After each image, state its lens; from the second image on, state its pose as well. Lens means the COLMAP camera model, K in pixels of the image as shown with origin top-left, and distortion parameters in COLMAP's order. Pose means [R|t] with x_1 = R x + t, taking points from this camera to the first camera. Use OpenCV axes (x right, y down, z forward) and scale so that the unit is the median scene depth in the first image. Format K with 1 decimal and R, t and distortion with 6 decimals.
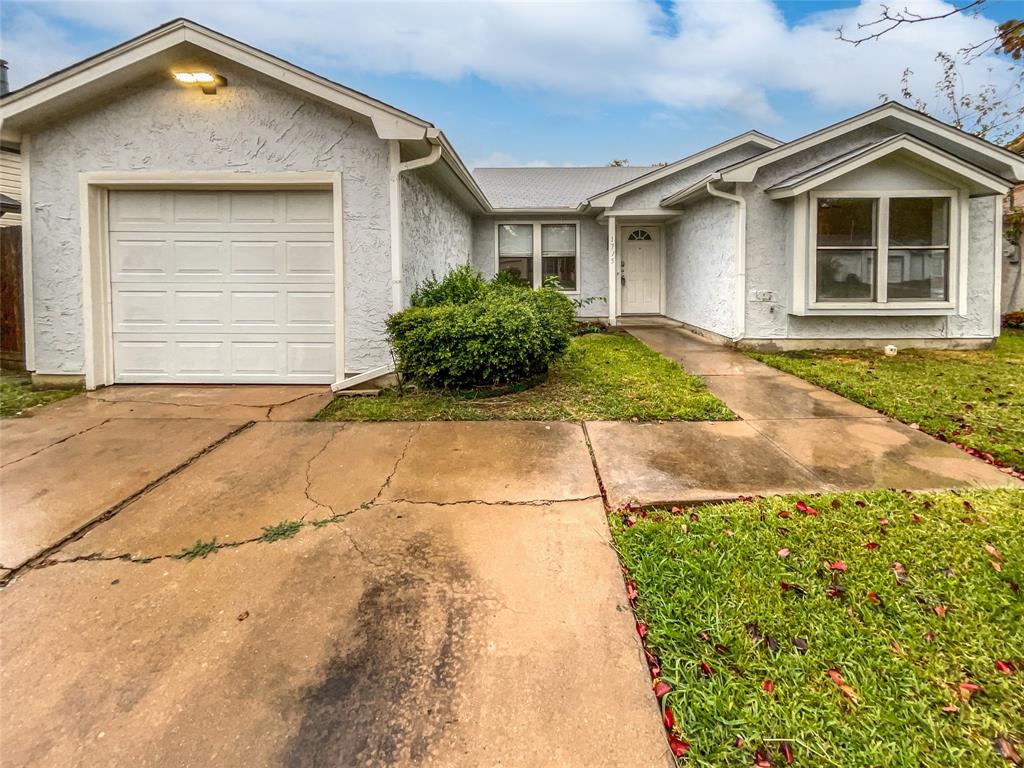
lens RADIAL K [[413.4, 0, 531.9], [0, 413.4, 284.7], [0, 0, 1]] dist [0.001089, 0.000166]
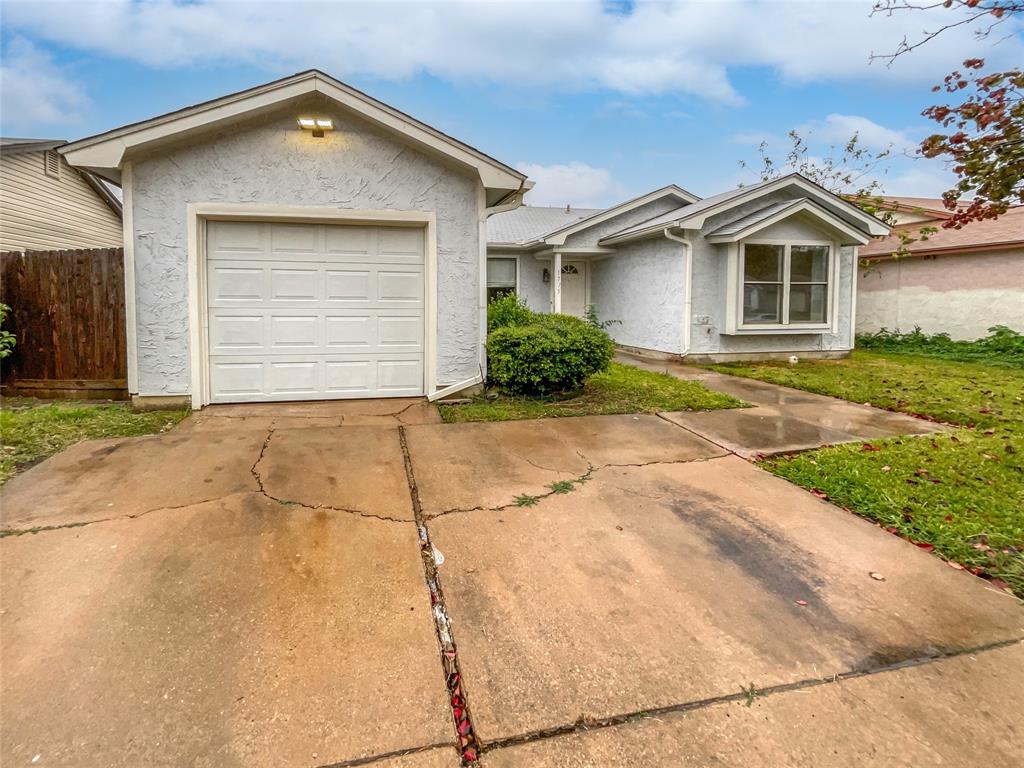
lens RADIAL K [[408.1, 0, 439.8], [0, 408.1, 320.4], [0, 0, 1]] dist [-0.003548, 0.000045]
pose [[0.985479, -0.004802, 0.169727, -0.610998], [0.002629, 0.999912, 0.013025, 0.014340], [-0.169774, -0.012390, 0.985405, -0.124330]]
